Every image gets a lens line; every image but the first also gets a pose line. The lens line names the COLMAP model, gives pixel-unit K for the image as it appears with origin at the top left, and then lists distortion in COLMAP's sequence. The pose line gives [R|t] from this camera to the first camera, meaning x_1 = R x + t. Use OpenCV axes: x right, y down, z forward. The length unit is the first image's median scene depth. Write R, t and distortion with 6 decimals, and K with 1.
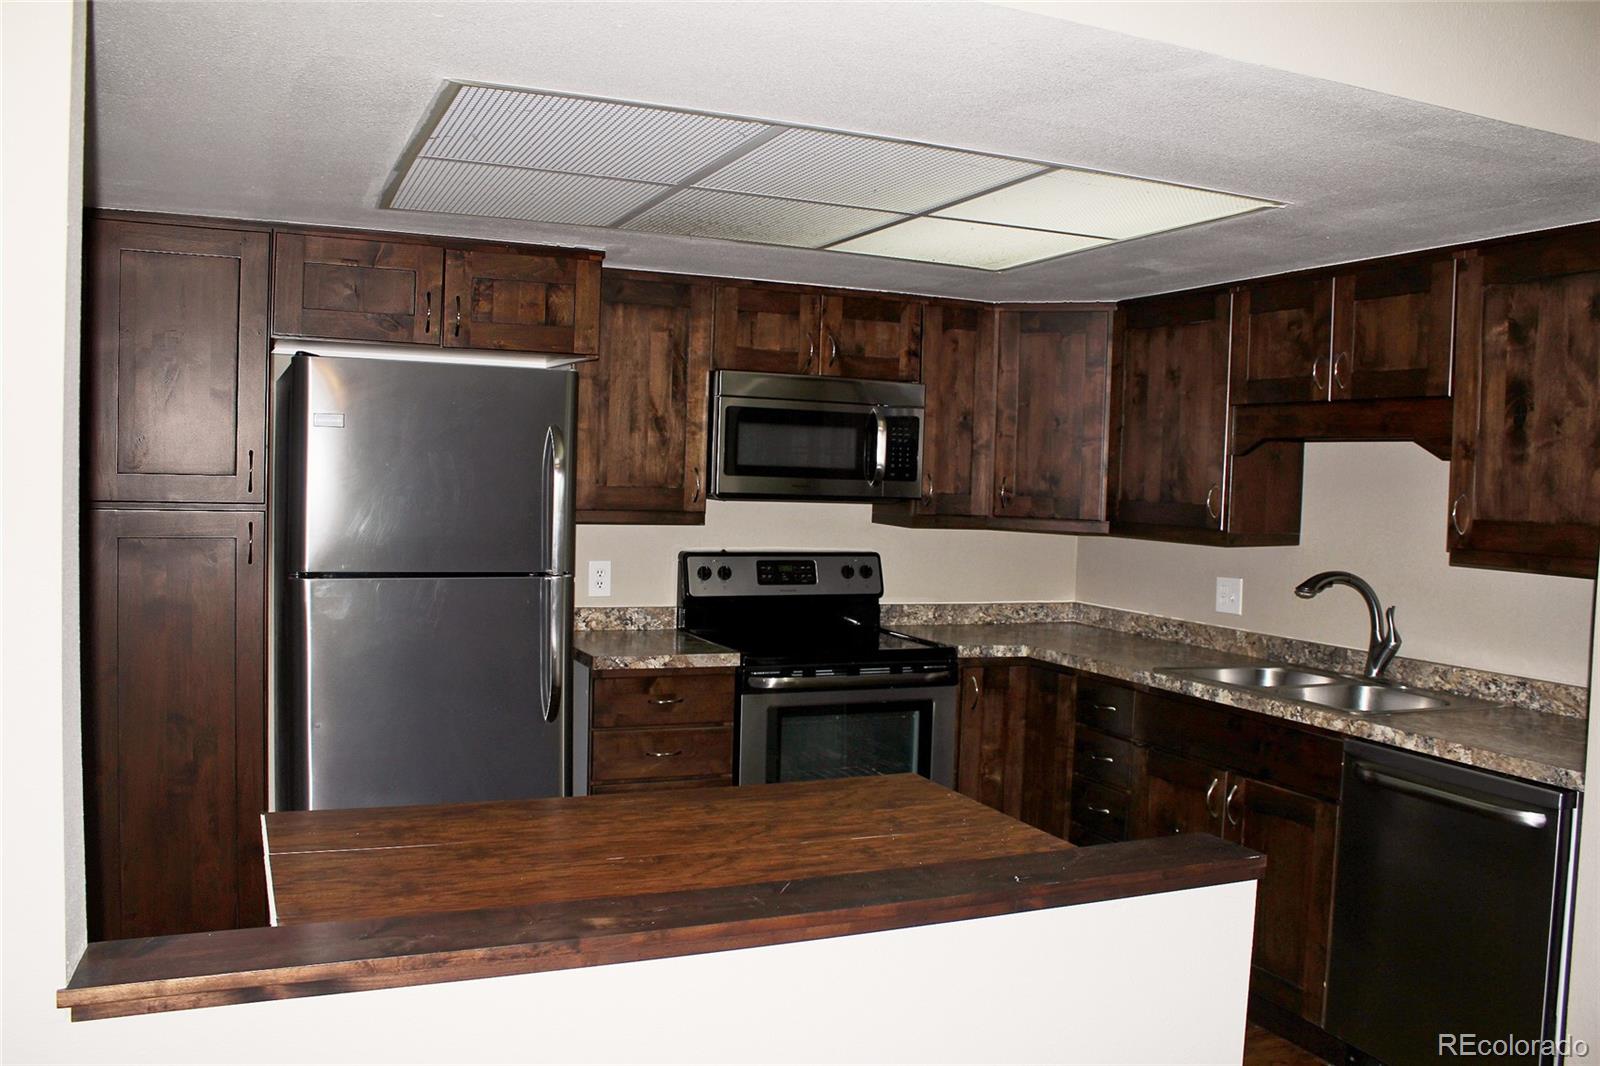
lens RADIAL K [[1331.8, 0, 800.3], [0, 1331.8, 542.0], [0, 0, 1]] dist [-0.167226, 0.156263]
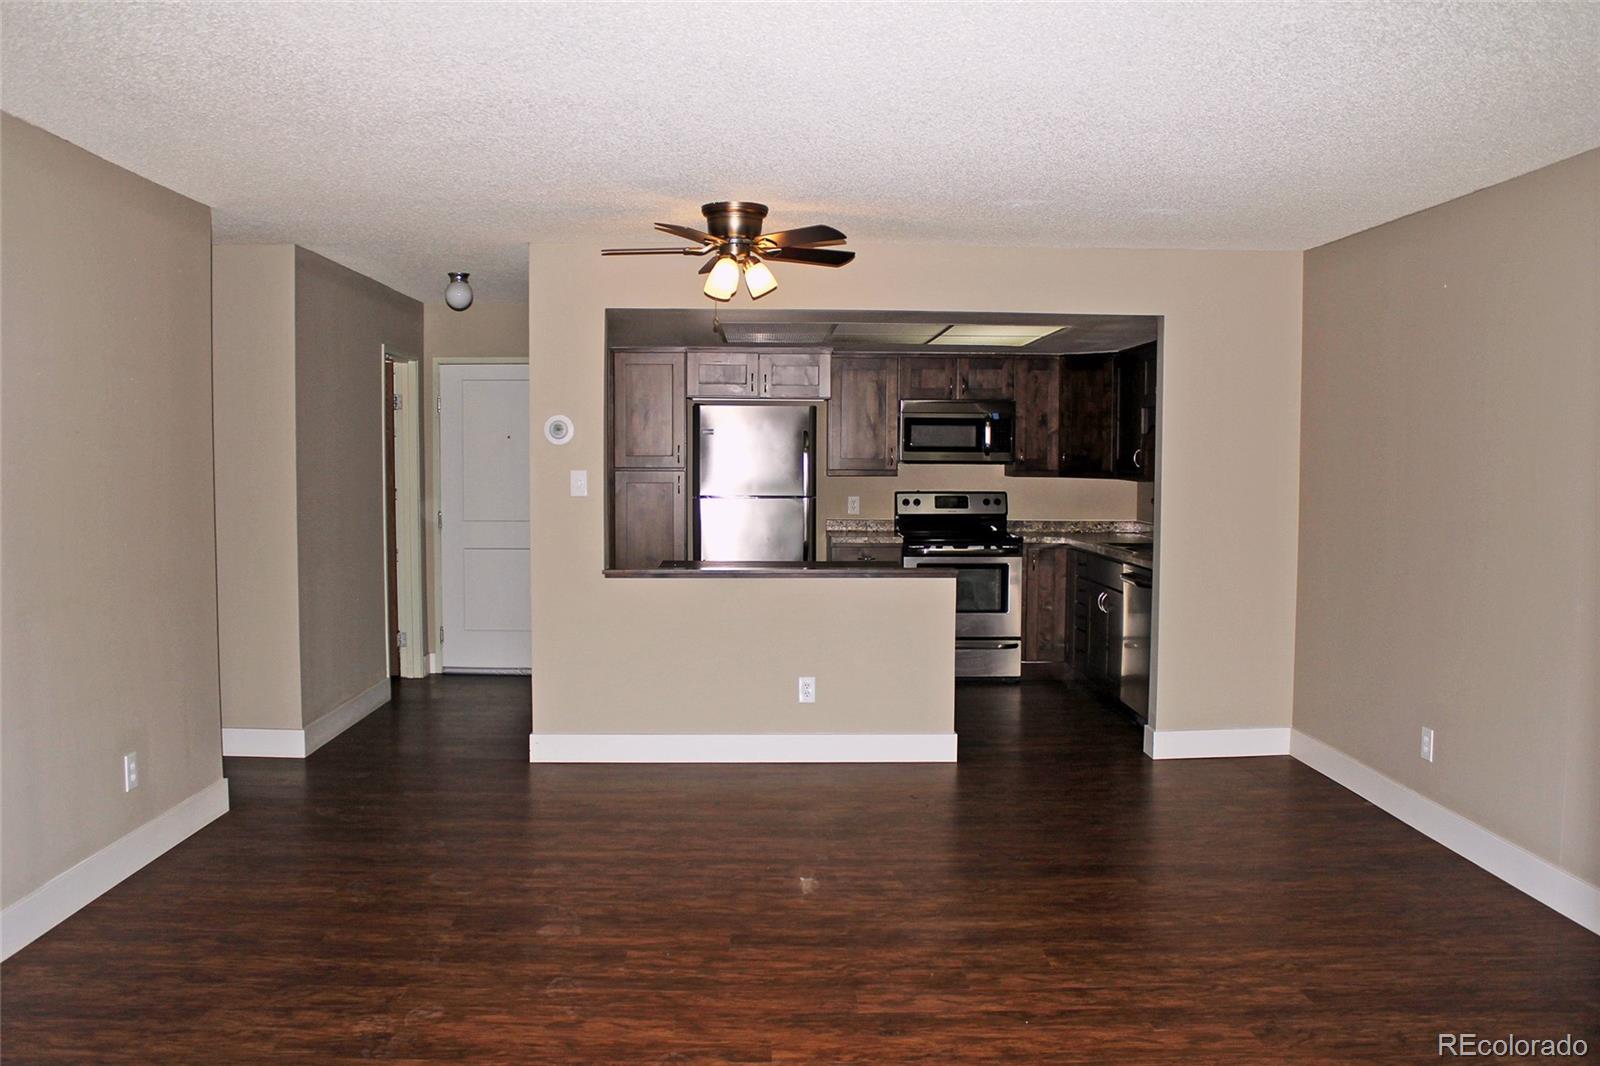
lens RADIAL K [[1331.8, 0, 800.3], [0, 1331.8, 542.0], [0, 0, 1]] dist [-0.167226, 0.156263]
pose [[0.927972, -0.002864, -0.372639, 0.542458], [0.005998, 0.999956, 0.007252, 0.070829], [0.372602, -0.008965, 0.927948, -0.923095]]
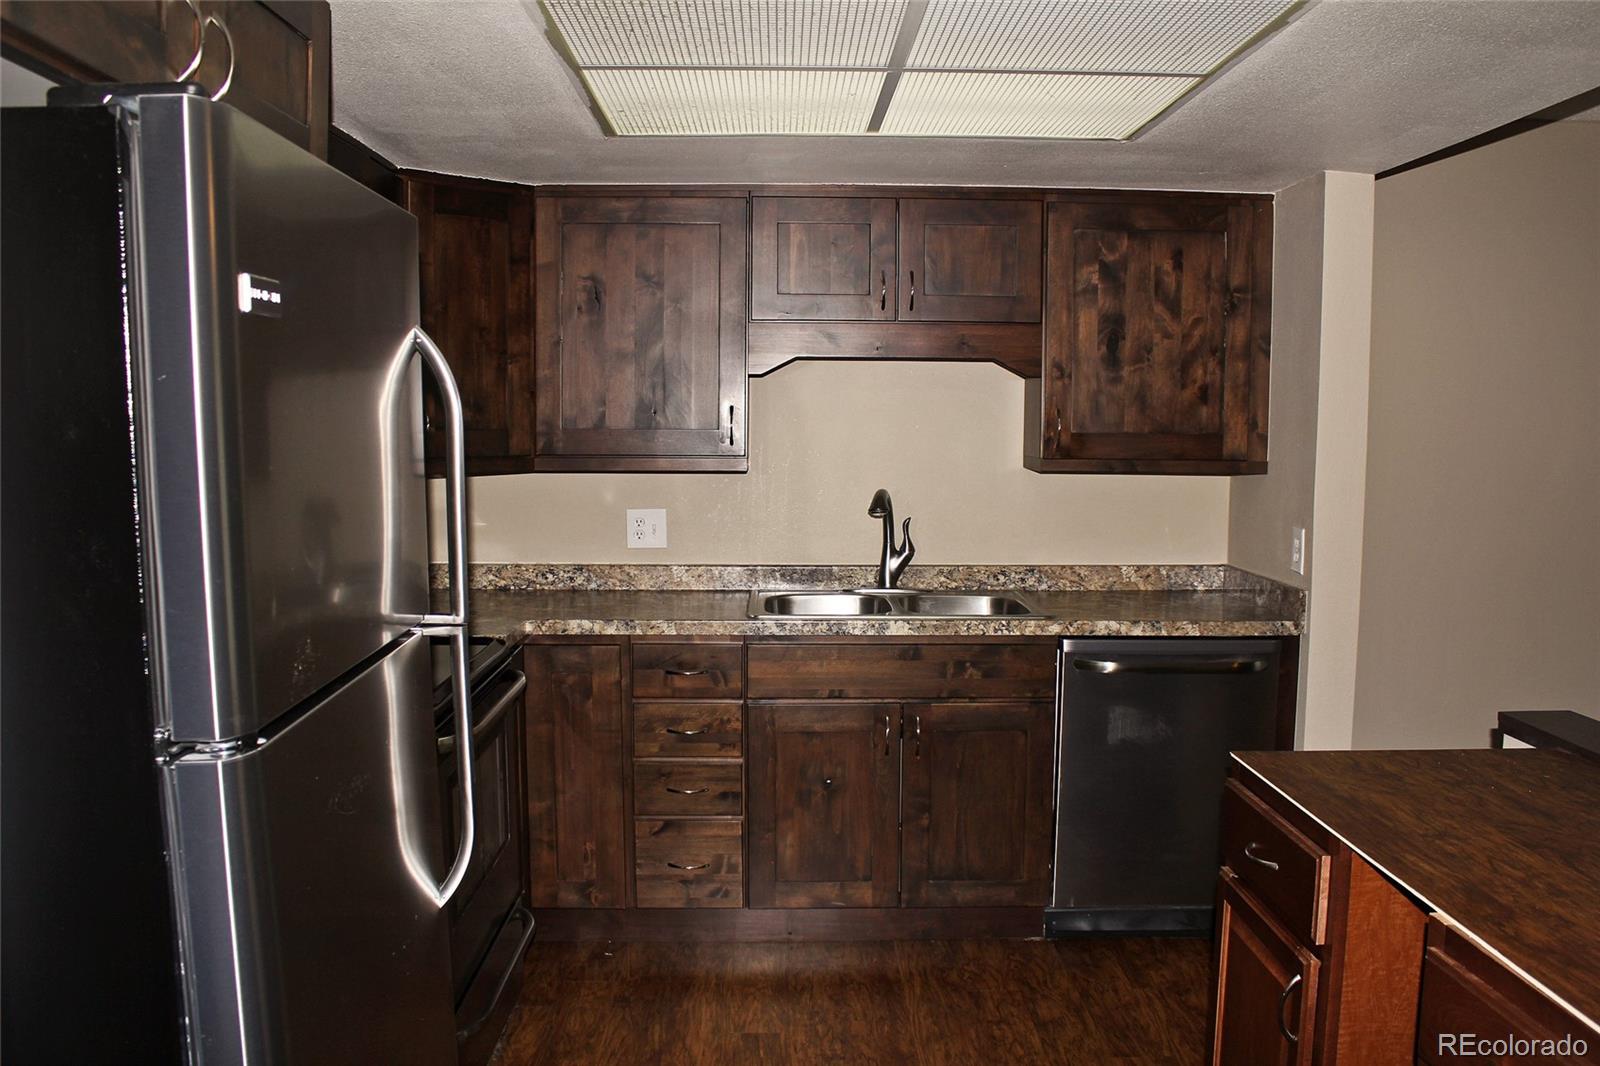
lens RADIAL K [[1331.8, 0, 800.3], [0, 1331.8, 542.0], [0, 0, 1]] dist [-0.167226, 0.156263]
pose [[0.391349, -0.118363, 0.912598, -0.488552], [0.053488, 0.992943, 0.105847, -0.043142], [-0.918686, 0.007390, 0.394919, 0.559275]]
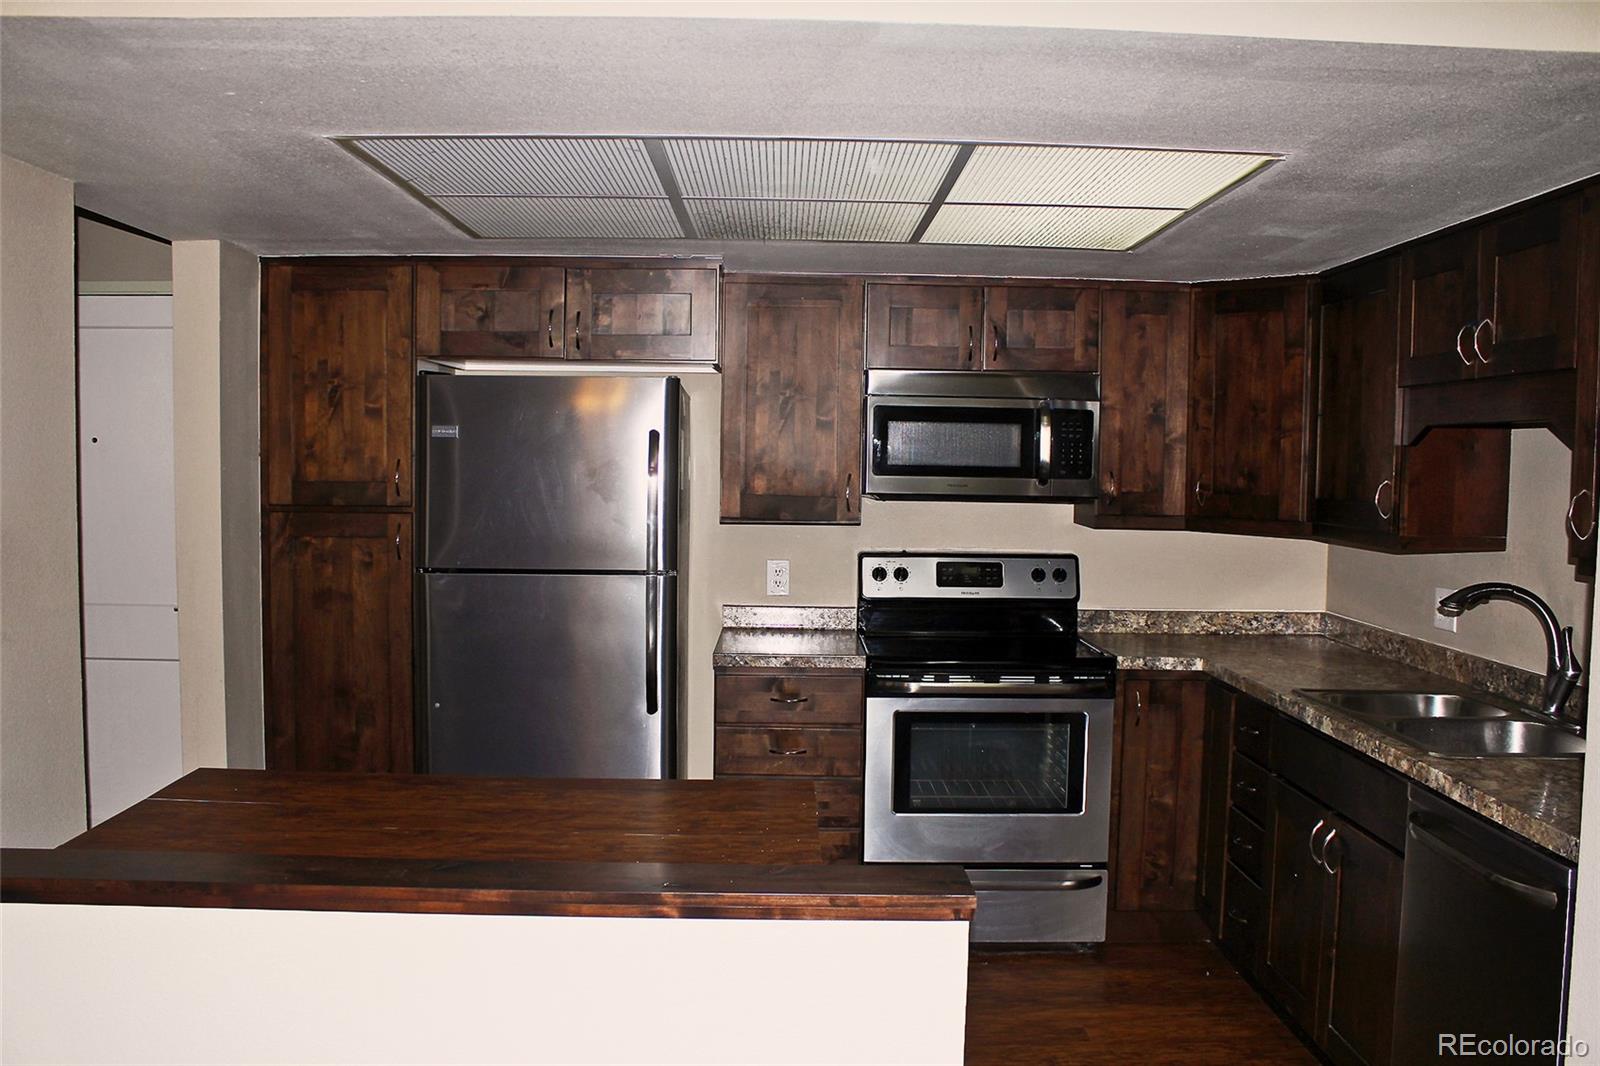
lens RADIAL K [[1369.2, 0, 801.6], [0, 1369.2, 550.8], [0, 0, 1]] dist [-0.166068, 0.142932]
pose [[0.922327, 0.008701, -0.386313, 0.283834], [-0.005529, 0.999941, 0.009321, -0.003154], [0.386372, -0.006461, 0.922321, 0.040591]]
